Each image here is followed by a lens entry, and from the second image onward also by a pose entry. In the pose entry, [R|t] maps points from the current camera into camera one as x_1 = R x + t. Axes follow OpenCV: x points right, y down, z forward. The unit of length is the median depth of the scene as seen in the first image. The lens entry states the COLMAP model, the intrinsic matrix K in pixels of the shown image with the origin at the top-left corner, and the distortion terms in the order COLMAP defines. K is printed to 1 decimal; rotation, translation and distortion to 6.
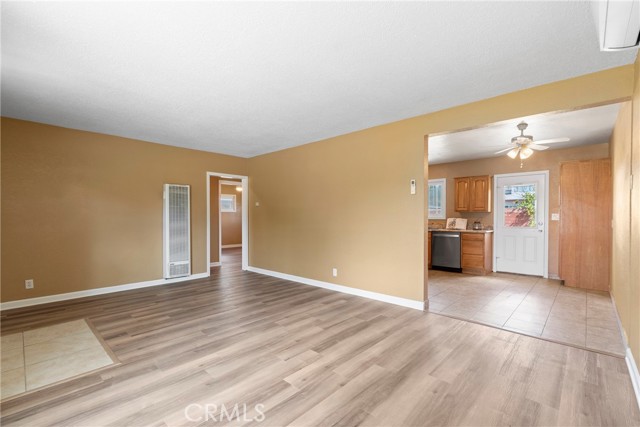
lens RADIAL K [[281.3, 0, 323.2], [0, 281.3, 217.4], [0, 0, 1]] dist [-0.000520, -0.002093]
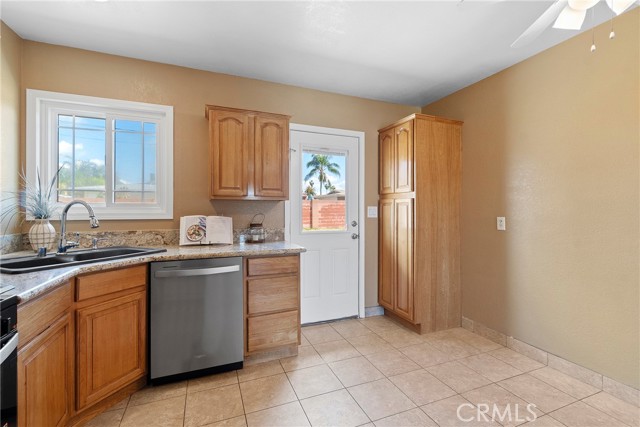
lens RADIAL K [[281.3, 0, 319.3], [0, 281.3, 208.2], [0, 0, 1]] dist [-0.000520, -0.002093]
pose [[0.427104, 0.005695, 0.904185, 0.246817], [0.000761, 0.999978, -0.006658, -0.005726], [-0.904202, 0.003532, 0.427090, 0.890514]]
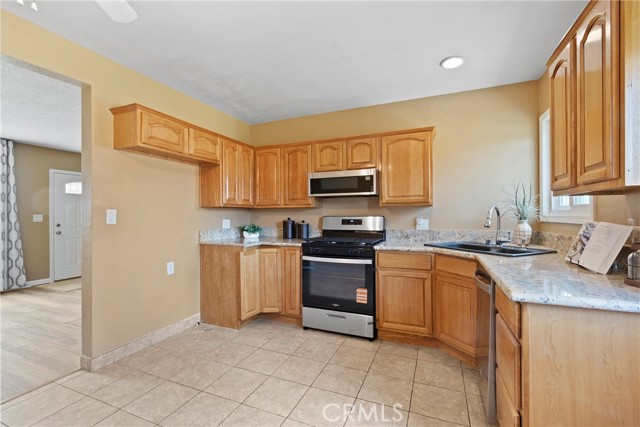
lens RADIAL K [[281.3, 0, 323.2], [0, 281.3, 212.5], [0, 0, 1]] dist [-0.000520, -0.002093]
pose [[0.342182, -0.009344, -0.939587, 0.785978], [0.005532, 0.999953, -0.007930, -0.005774], [0.939618, -0.002484, 0.342217, 0.896552]]
